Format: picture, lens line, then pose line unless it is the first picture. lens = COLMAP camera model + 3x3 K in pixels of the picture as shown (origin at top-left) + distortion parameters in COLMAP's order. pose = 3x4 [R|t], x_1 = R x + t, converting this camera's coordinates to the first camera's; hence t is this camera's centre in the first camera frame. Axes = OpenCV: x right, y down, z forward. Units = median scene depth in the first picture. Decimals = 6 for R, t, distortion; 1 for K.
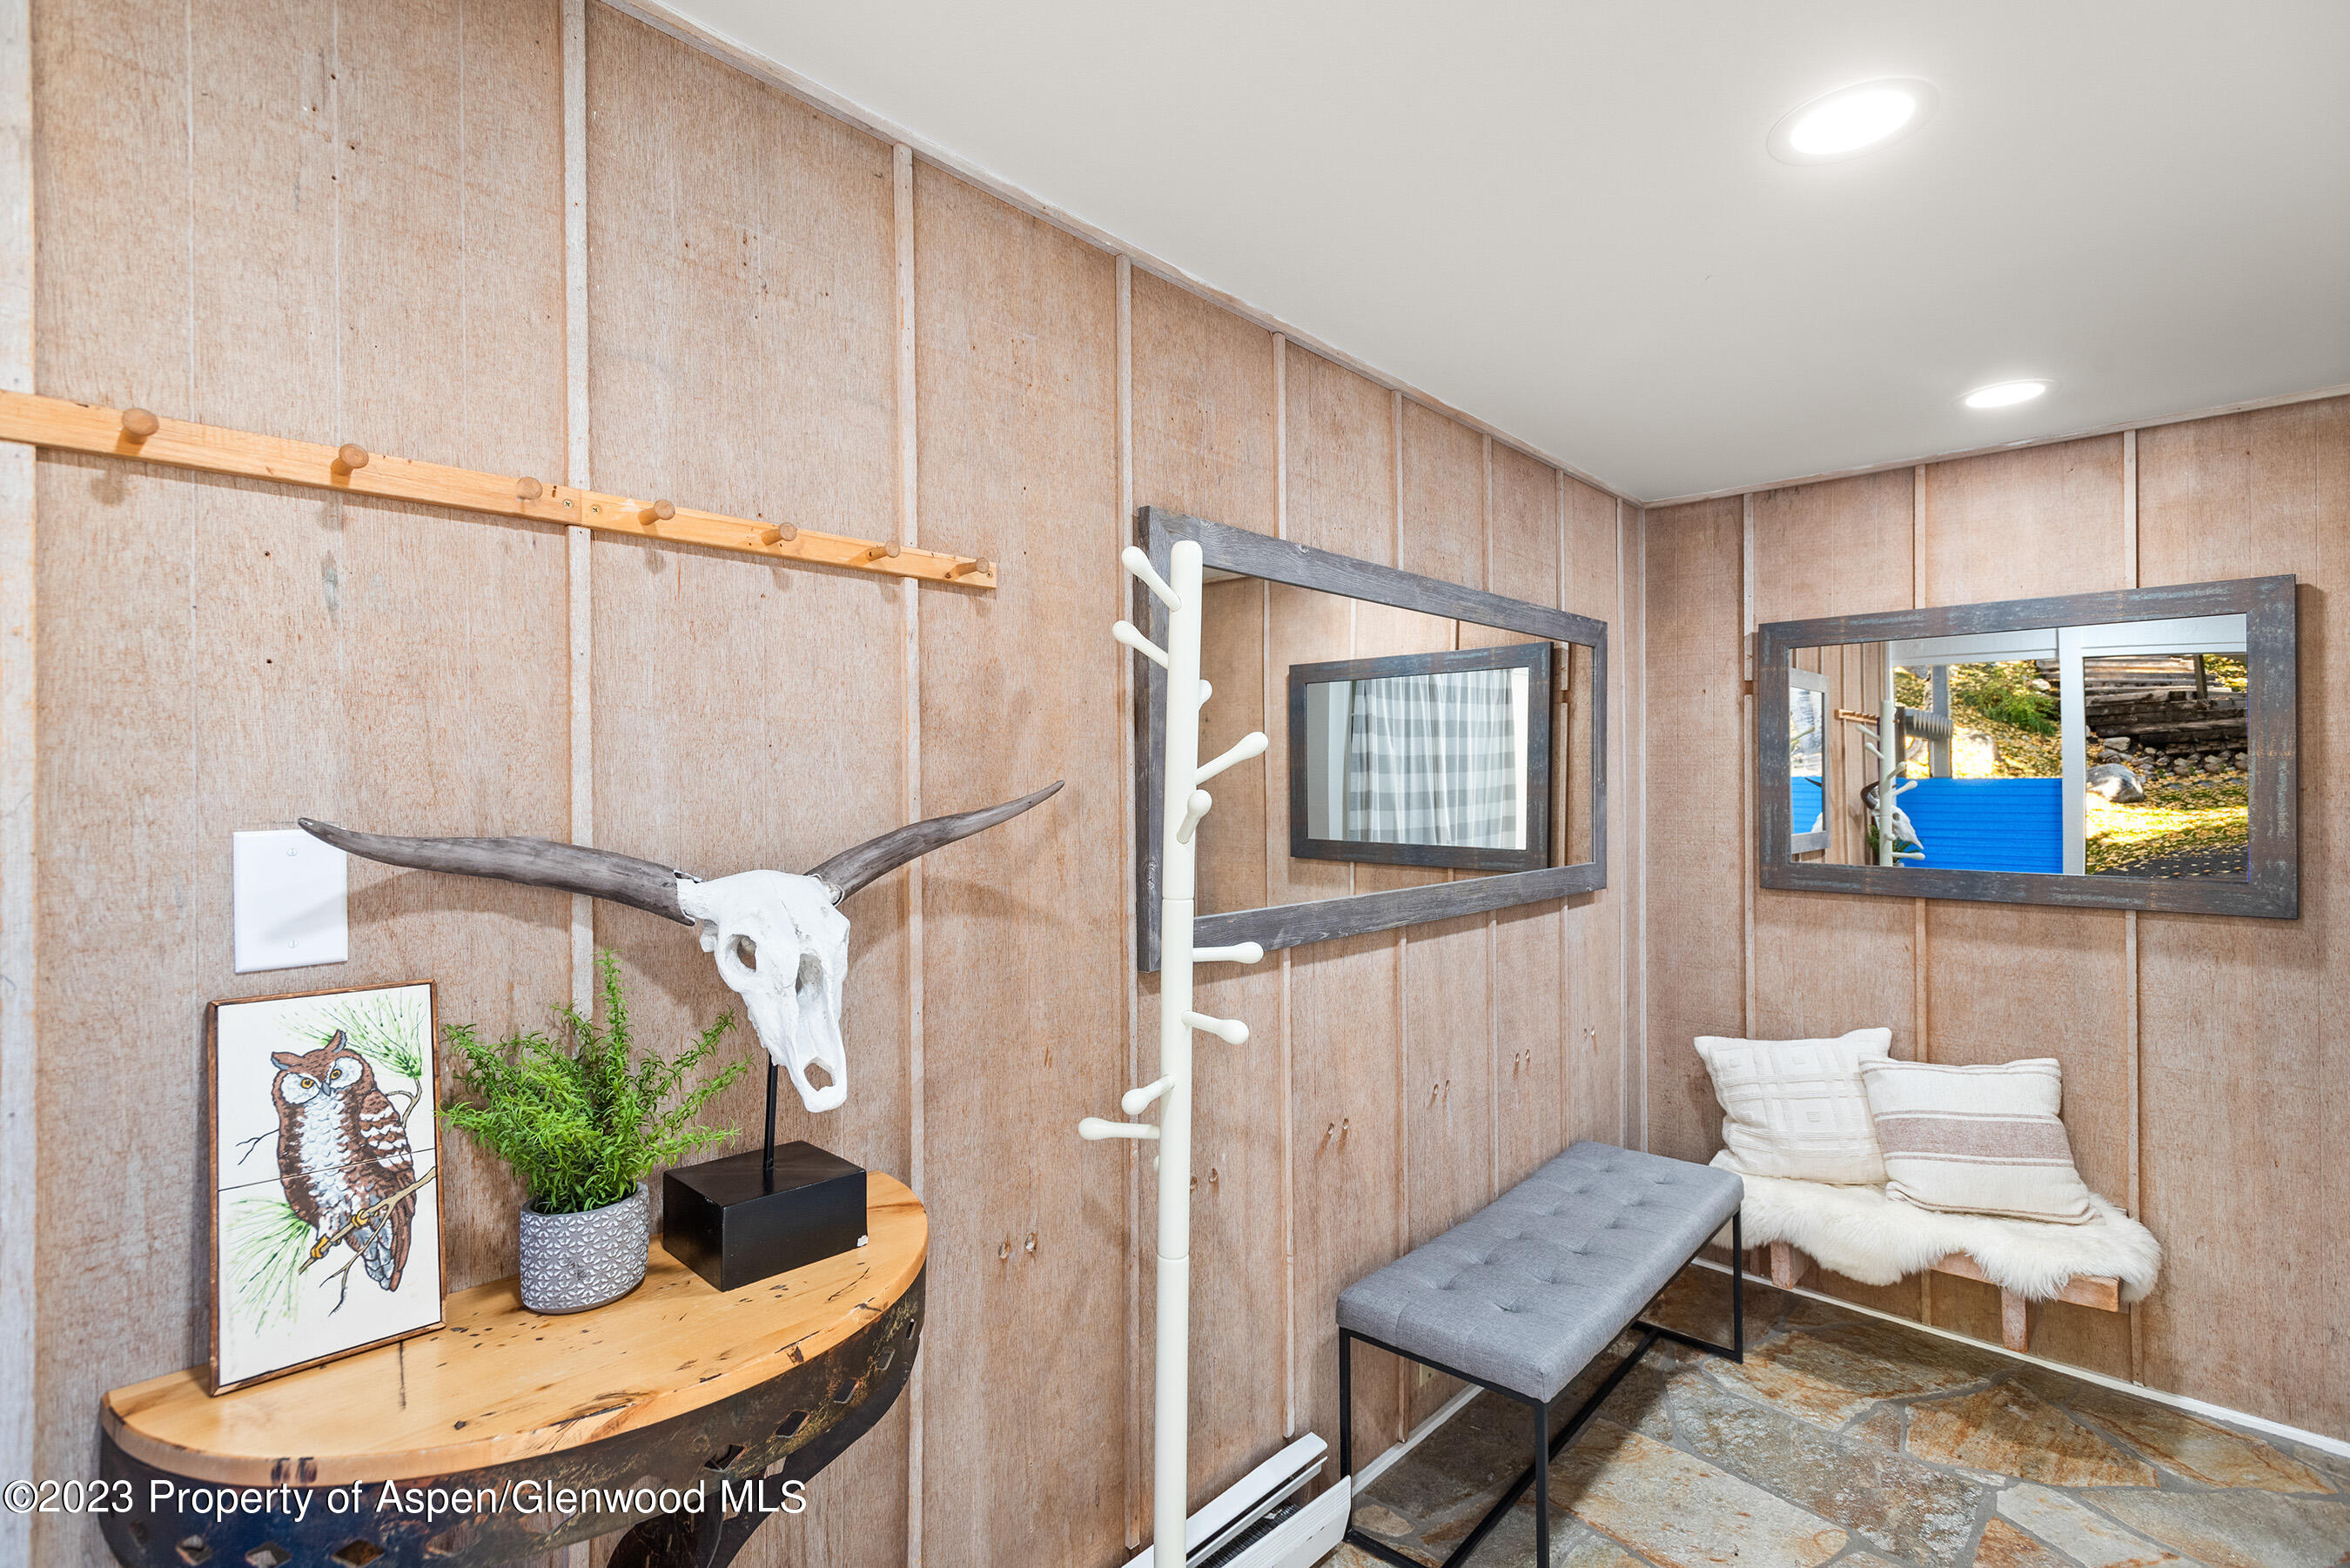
lens RADIAL K [[1110.2, 0, 1175.2], [0, 1110.2, 781.5], [0, 0, 1]] dist [0.005748, -0.001738]
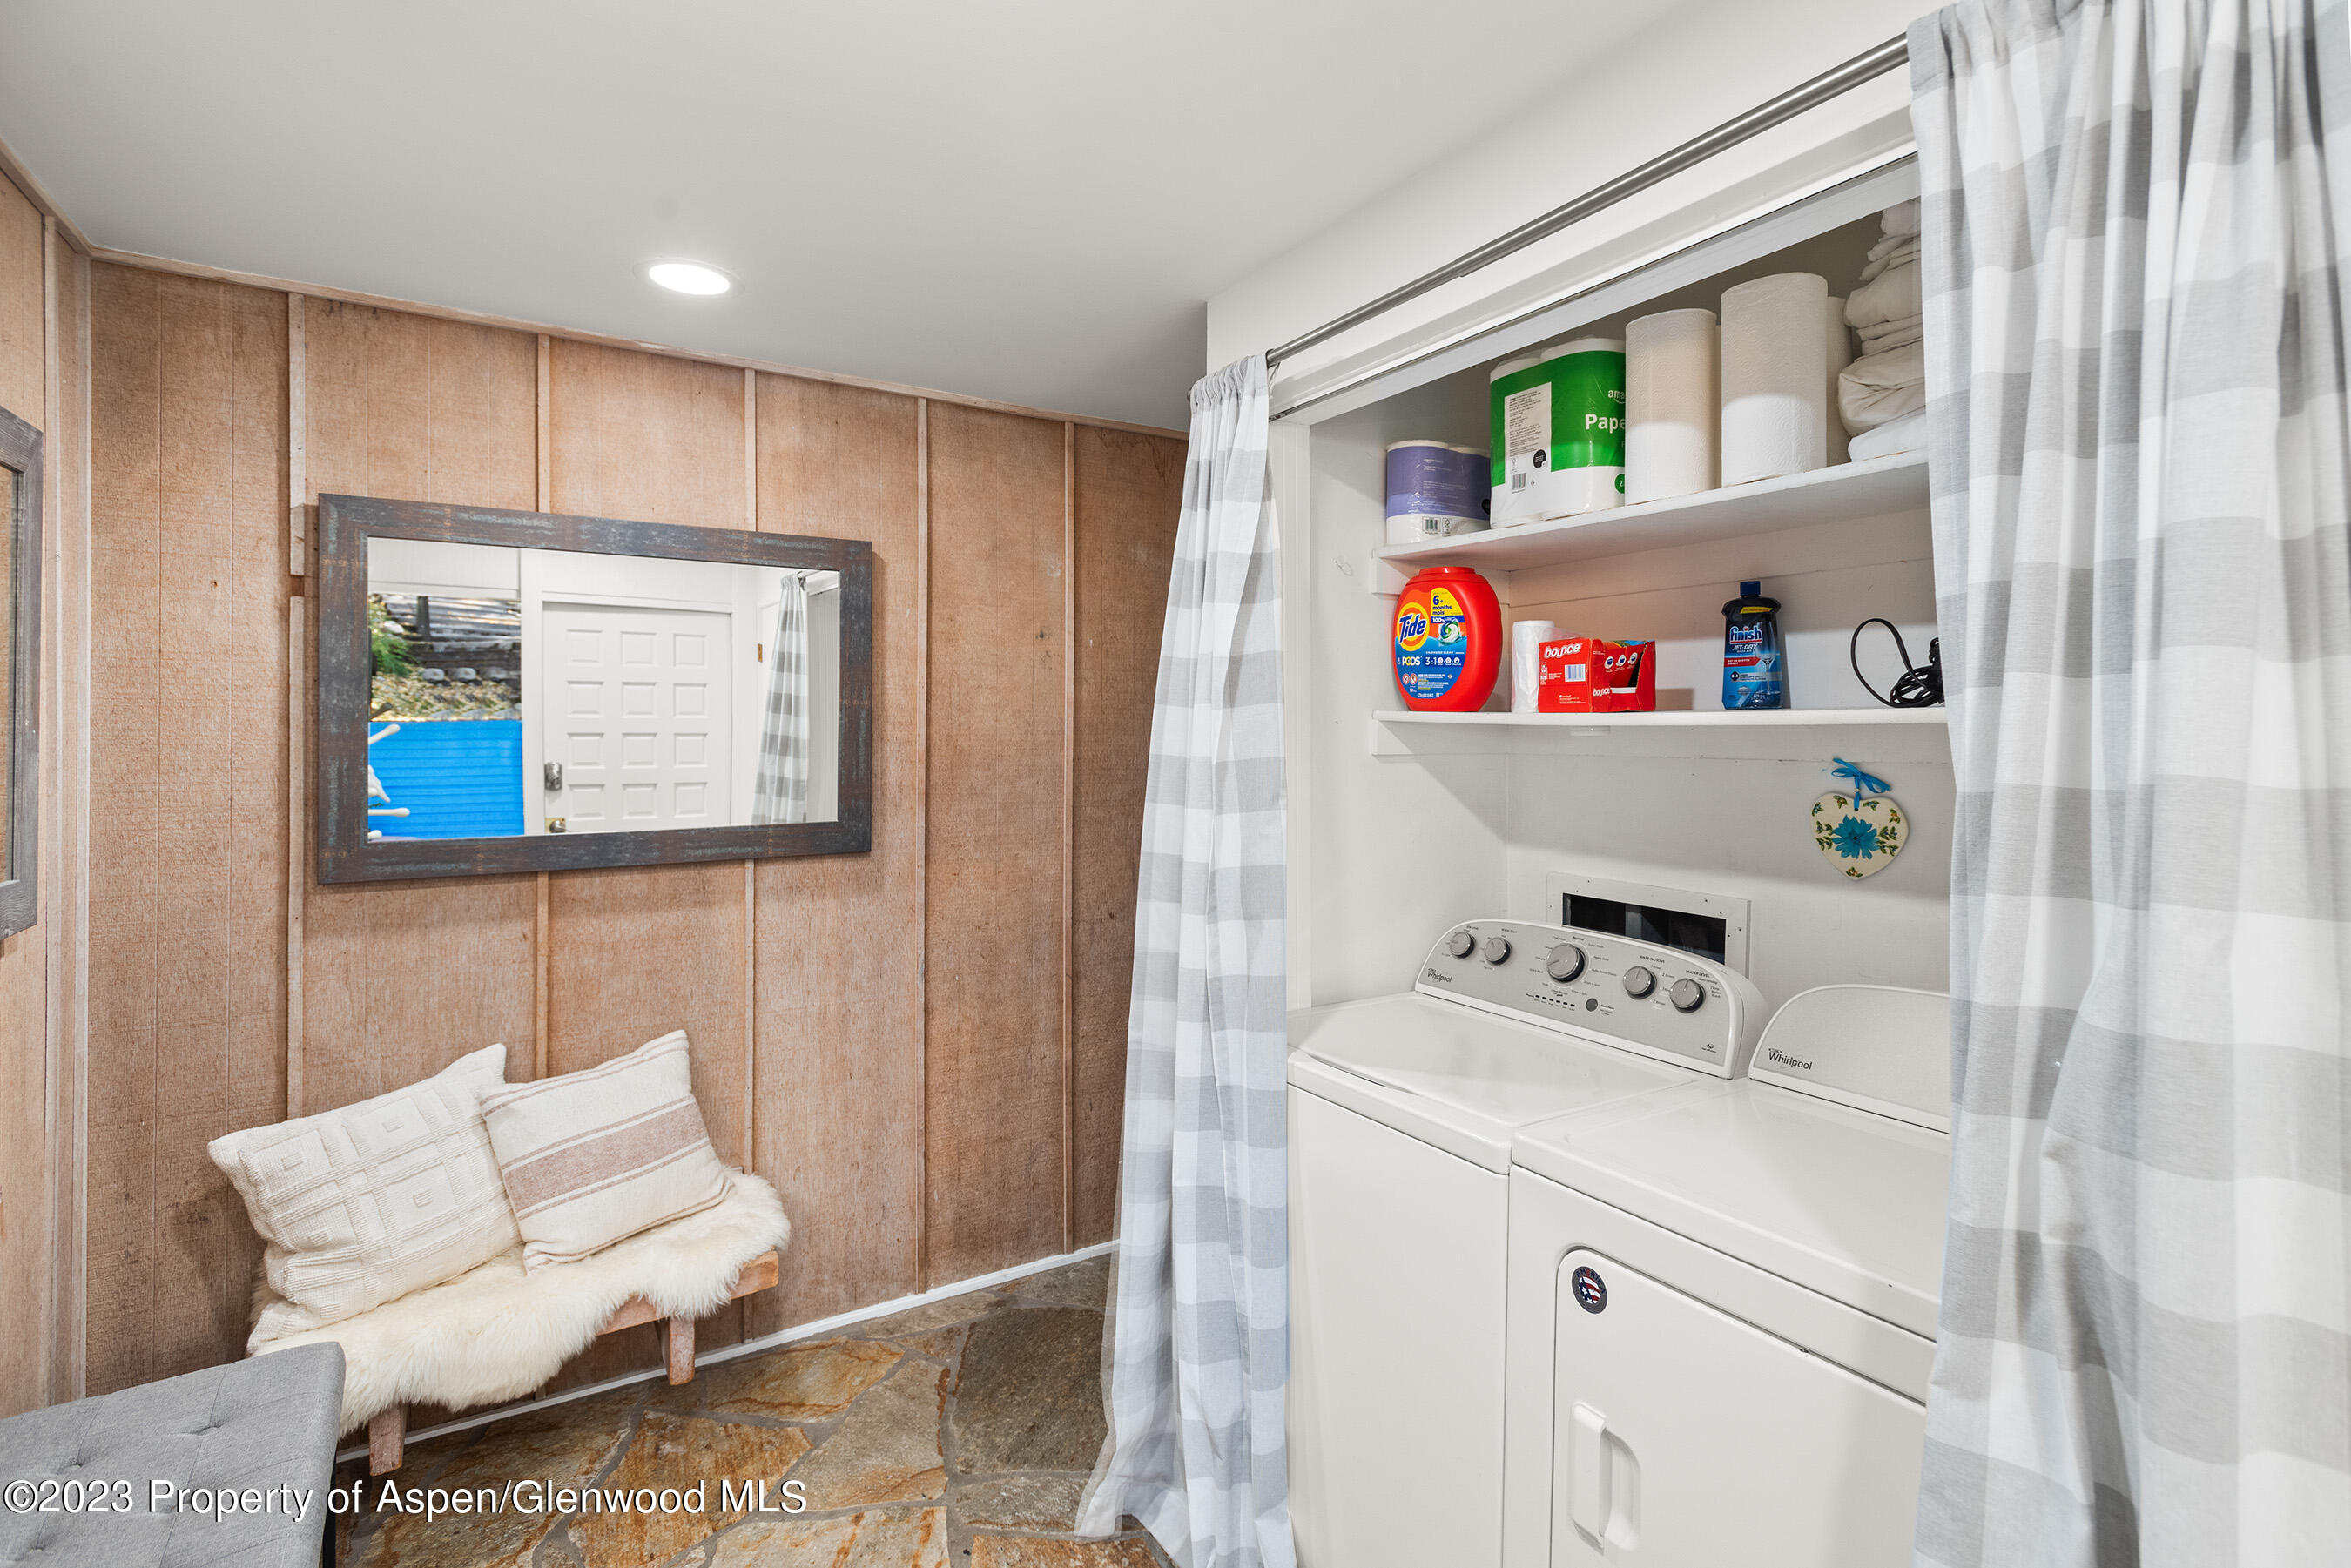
lens RADIAL K [[1110.7, 0, 1181.4], [0, 1110.7, 720.8], [0, 0, 1]] dist [0.005748, -0.001738]
pose [[0.261512, 0.005617, 0.965184, 0.011773], [-0.002941, 0.999983, -0.005023, -0.001909], [-0.965196, -0.001525, 0.261524, 0.344444]]
